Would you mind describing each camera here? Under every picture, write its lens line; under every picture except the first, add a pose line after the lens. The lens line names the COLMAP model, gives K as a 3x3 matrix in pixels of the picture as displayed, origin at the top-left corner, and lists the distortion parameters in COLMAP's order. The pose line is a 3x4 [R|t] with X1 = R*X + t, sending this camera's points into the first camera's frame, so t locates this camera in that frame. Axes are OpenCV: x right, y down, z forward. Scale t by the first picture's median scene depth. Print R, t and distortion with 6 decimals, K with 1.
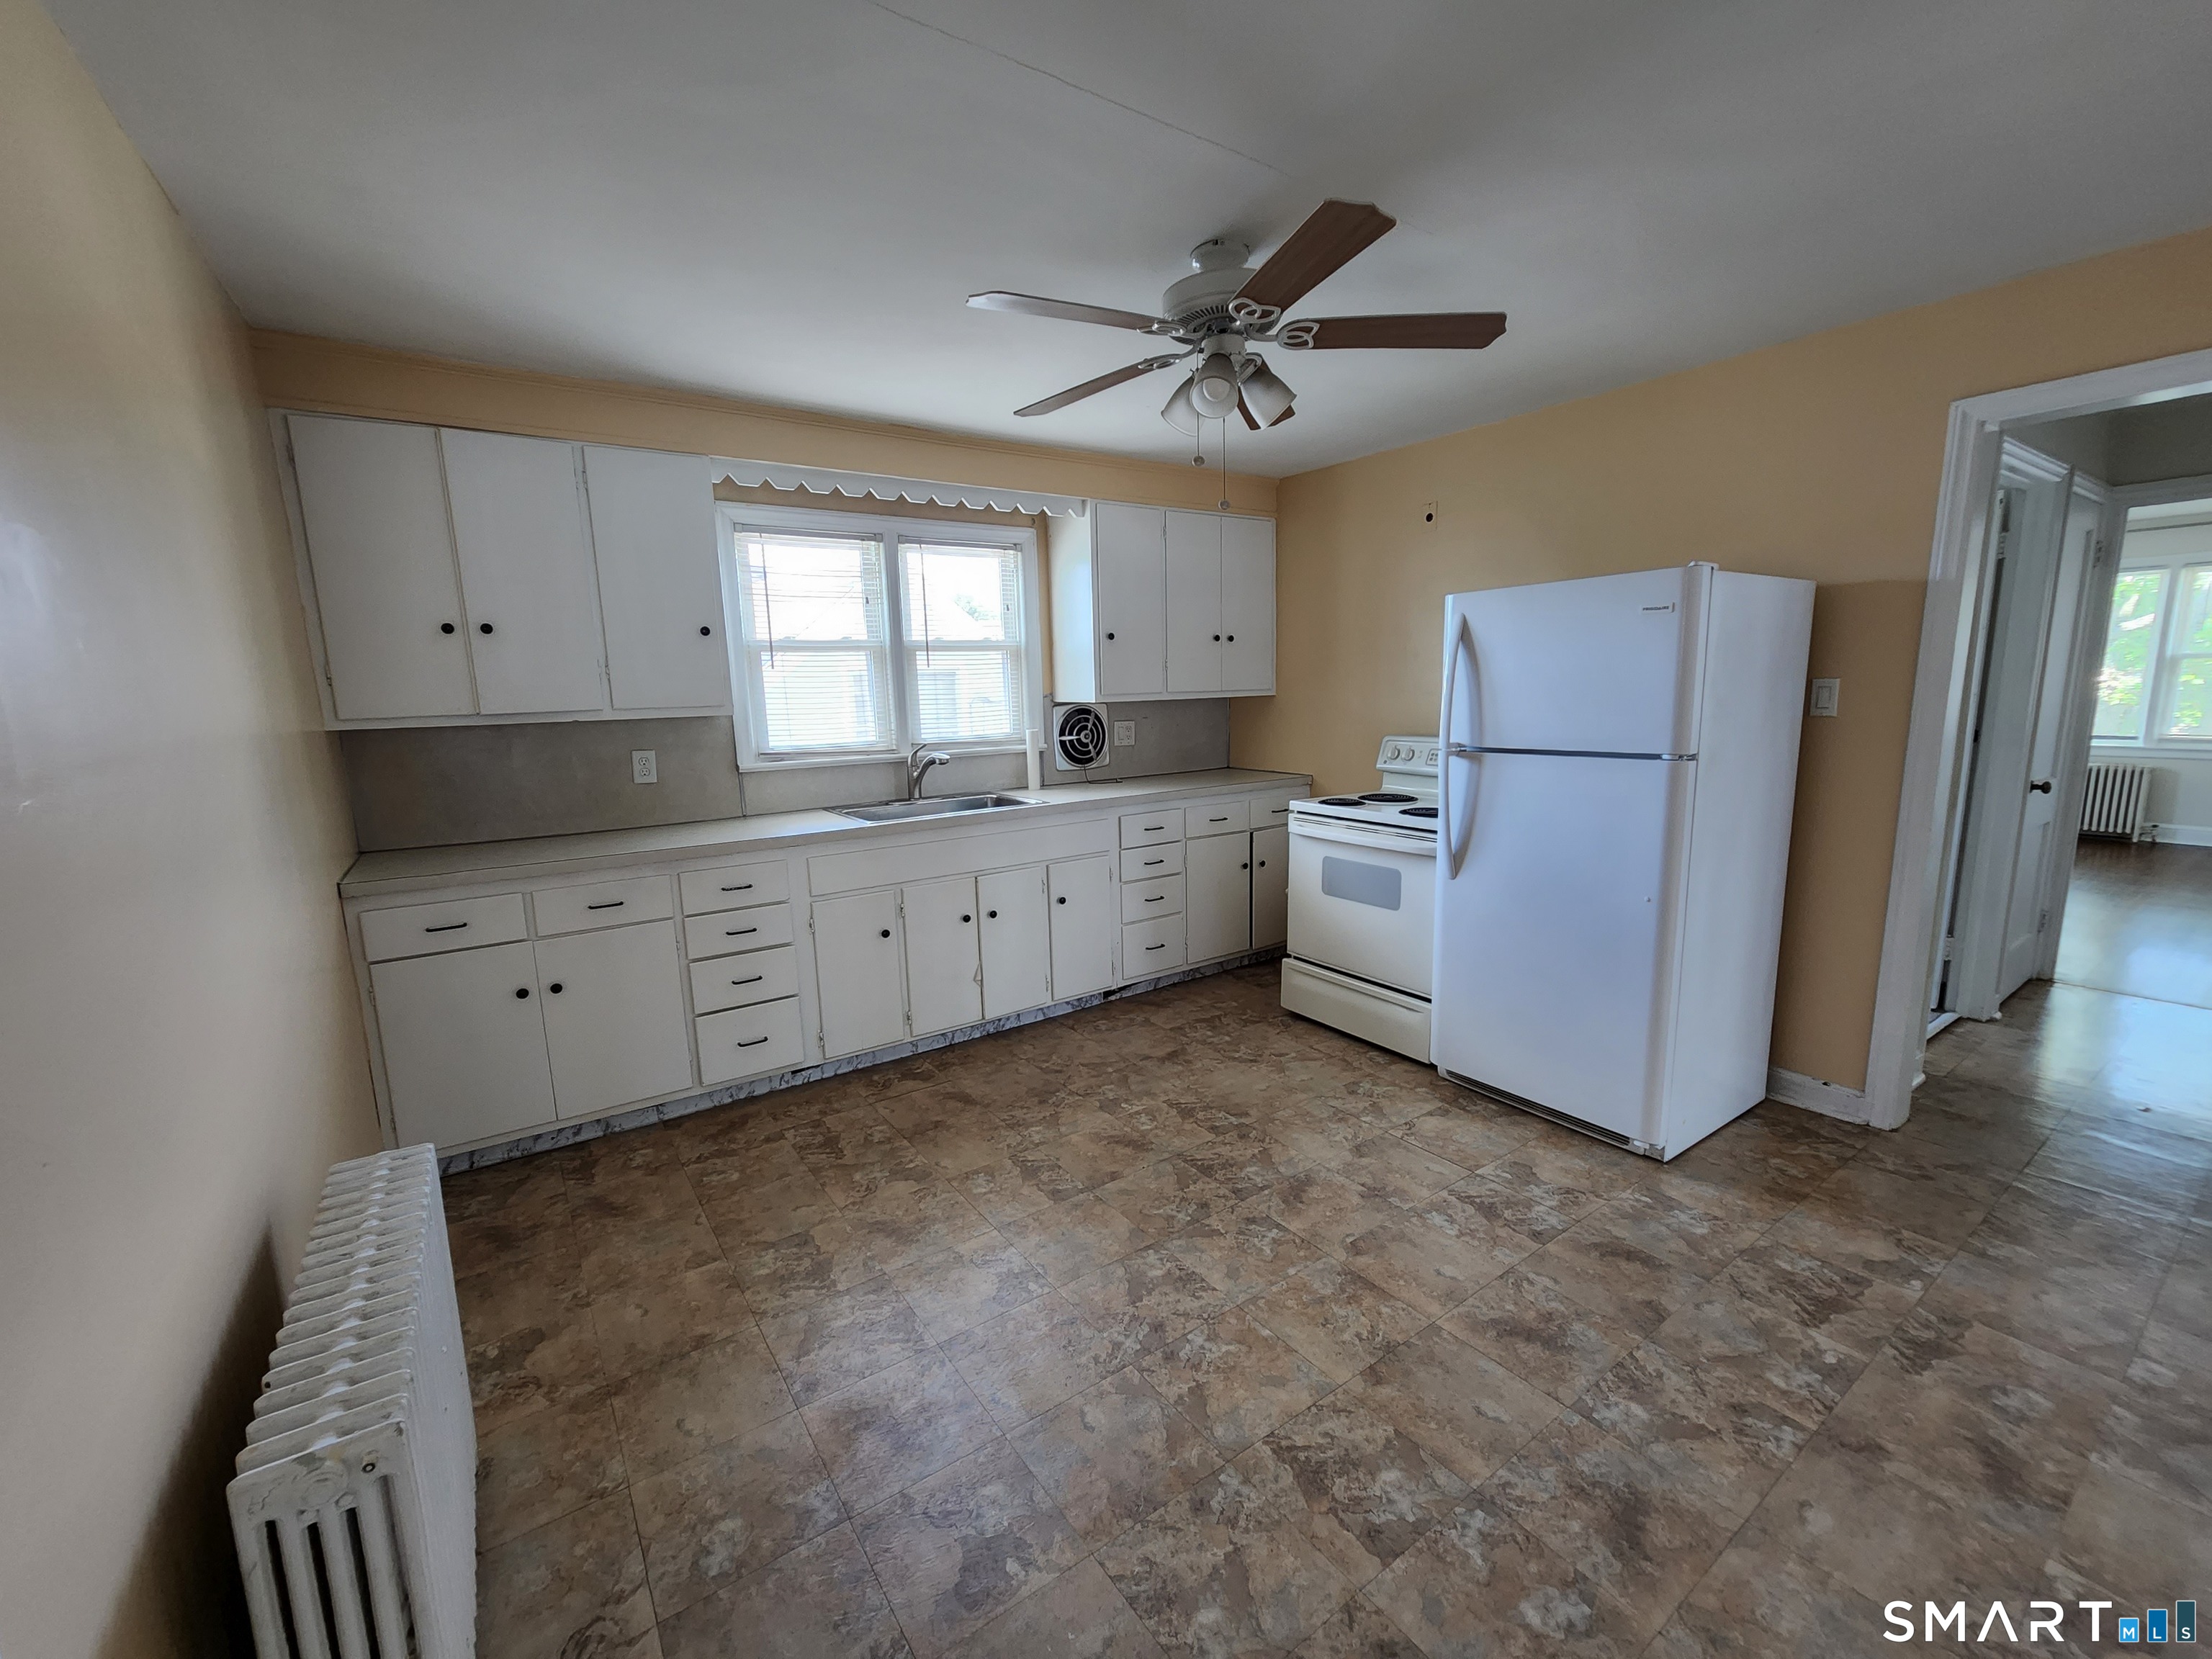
lens RADIAL K [[906.9, 0, 1109.3], [0, 906.9, 835.3], [0, 0, 1]] dist [-0.002705, -0.000434]
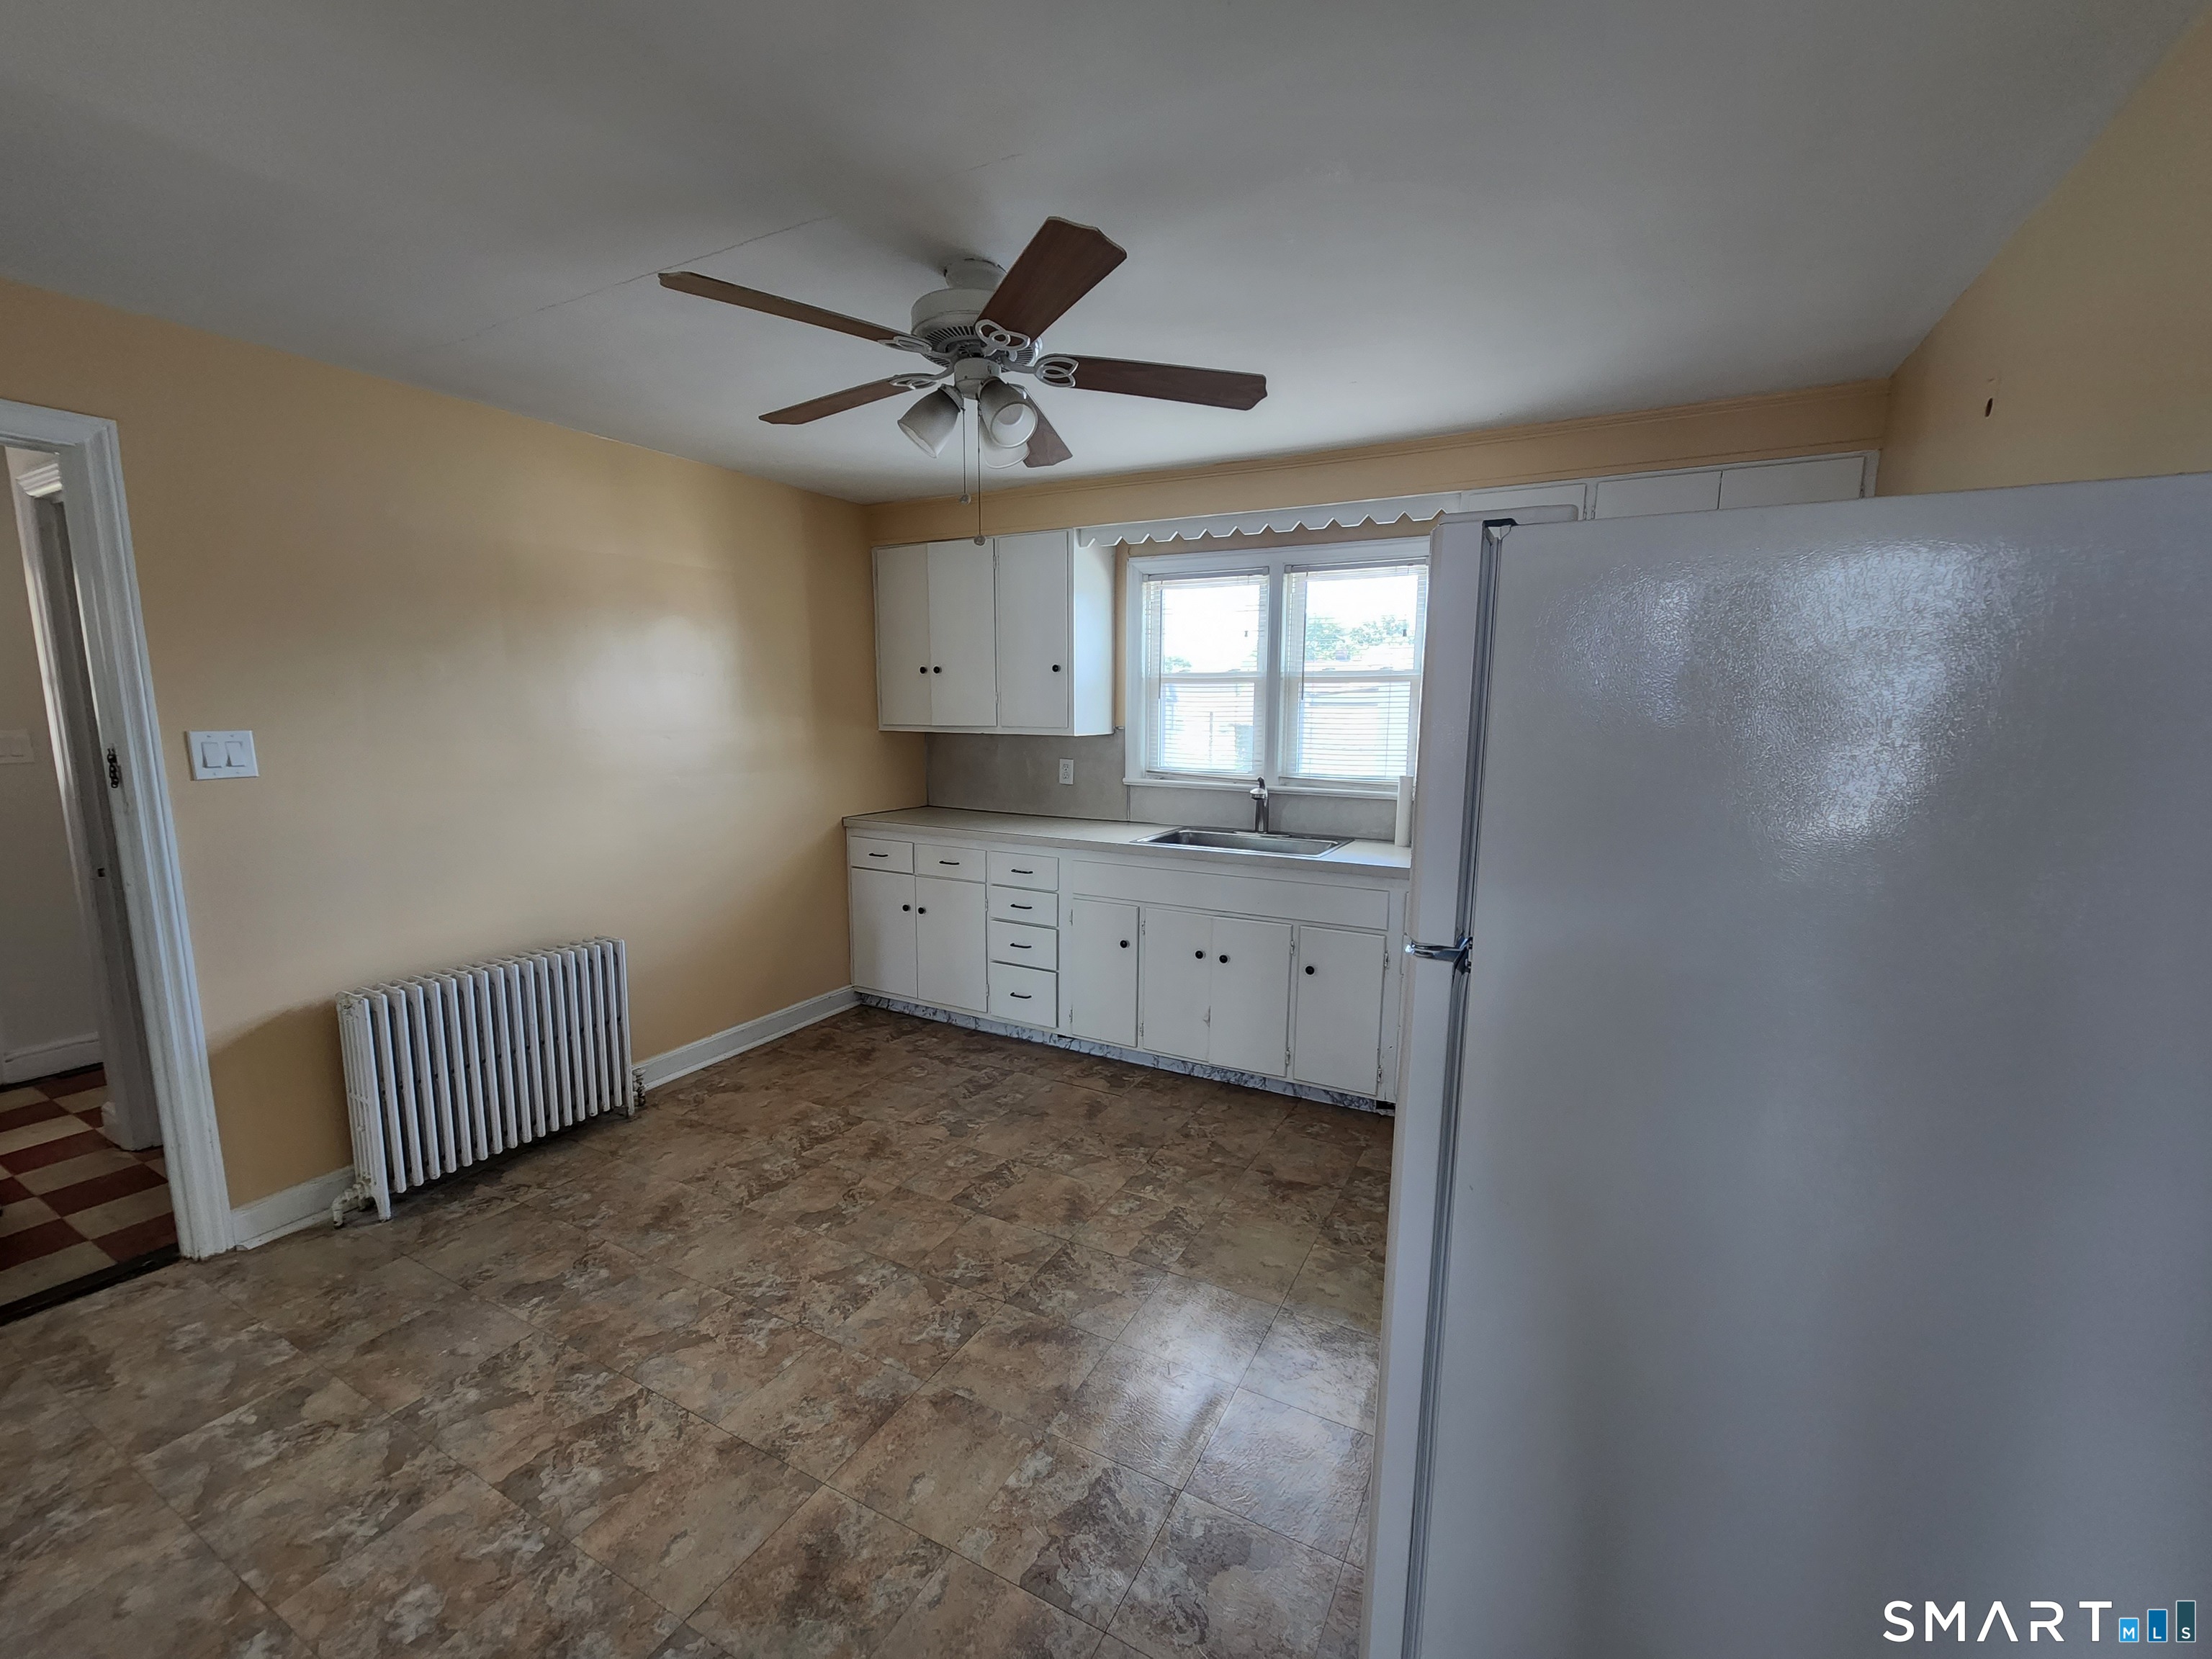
lens RADIAL K [[910.1, 0, 1110.2], [0, 910.1, 836.0], [0, 0, 1]] dist [-0.000852, 0.000312]
pose [[0.456125, 0.156140, -0.876111, 0.717570], [-0.167311, 0.981978, 0.087901, -0.117874], [0.874046, 0.106489, 0.474028, 0.479056]]
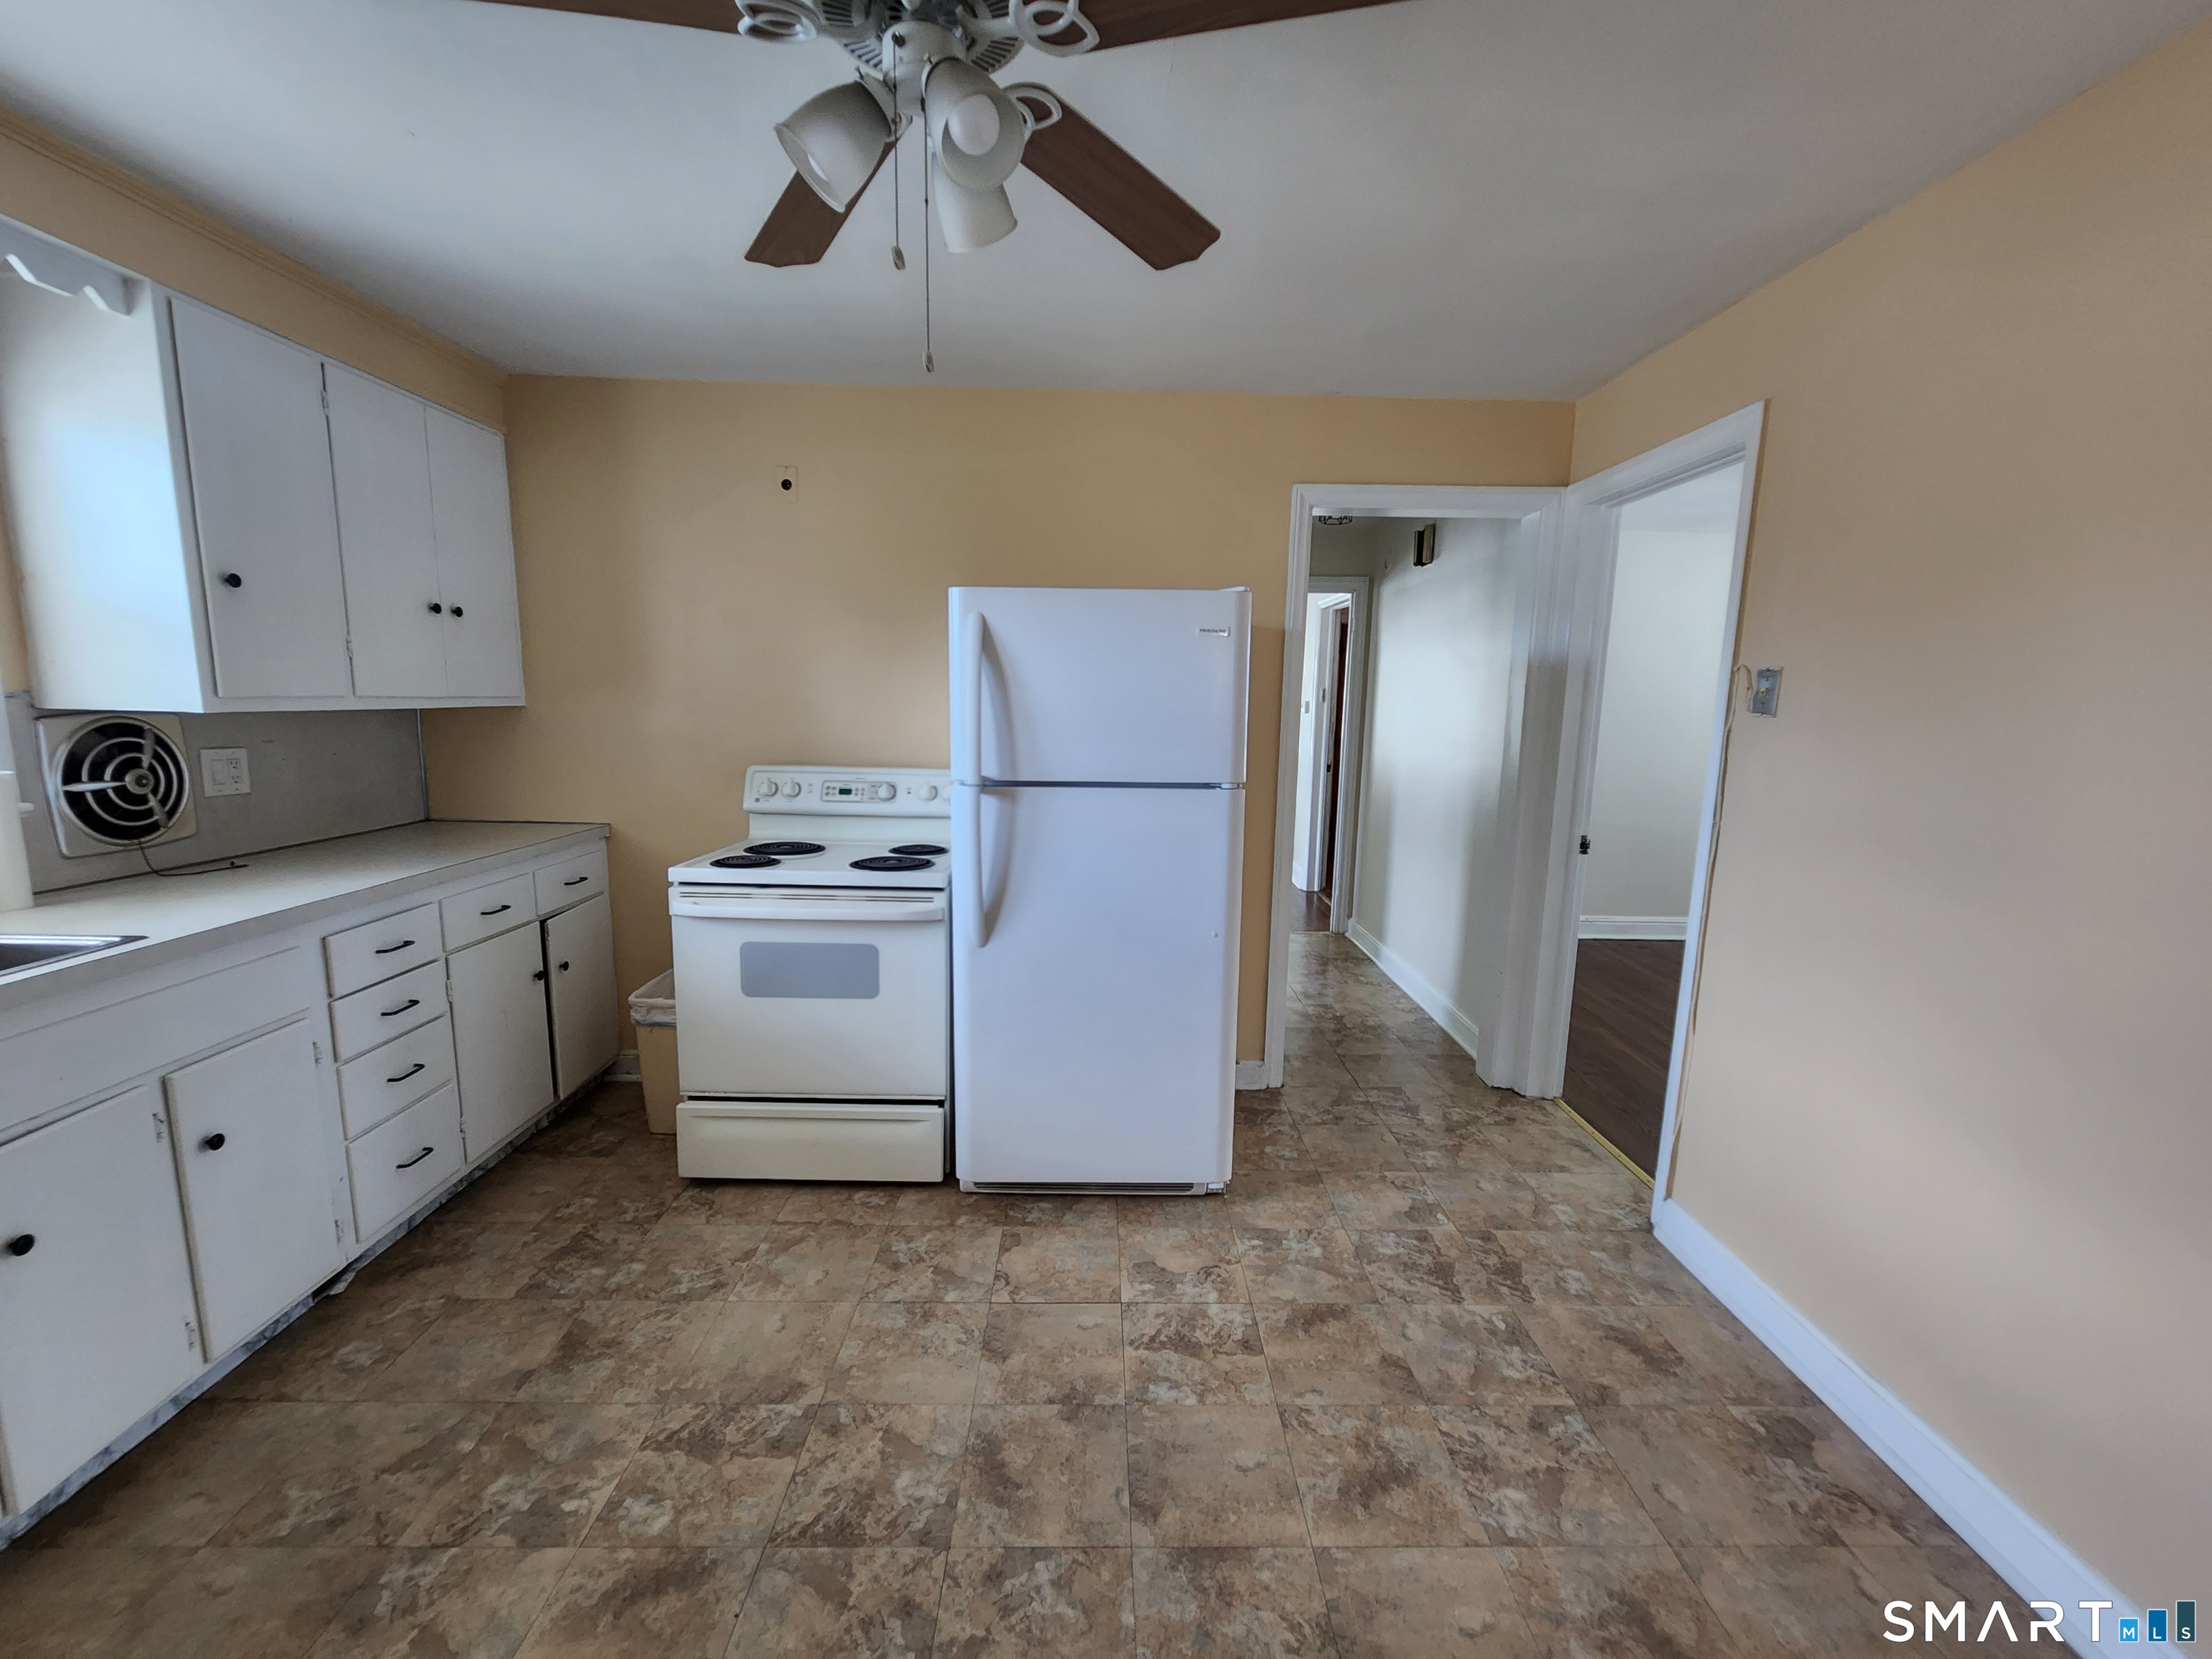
lens RADIAL K [[910.1, 0, 1110.2], [0, 910.1, 836.0], [0, 0, 1]] dist [-0.000852, 0.000312]
pose [[0.558685, -0.090311, 0.824448, -0.194904], [0.103620, 0.993866, 0.038652, -0.063122], [-0.822881, 0.063835, 0.564616, 0.421764]]
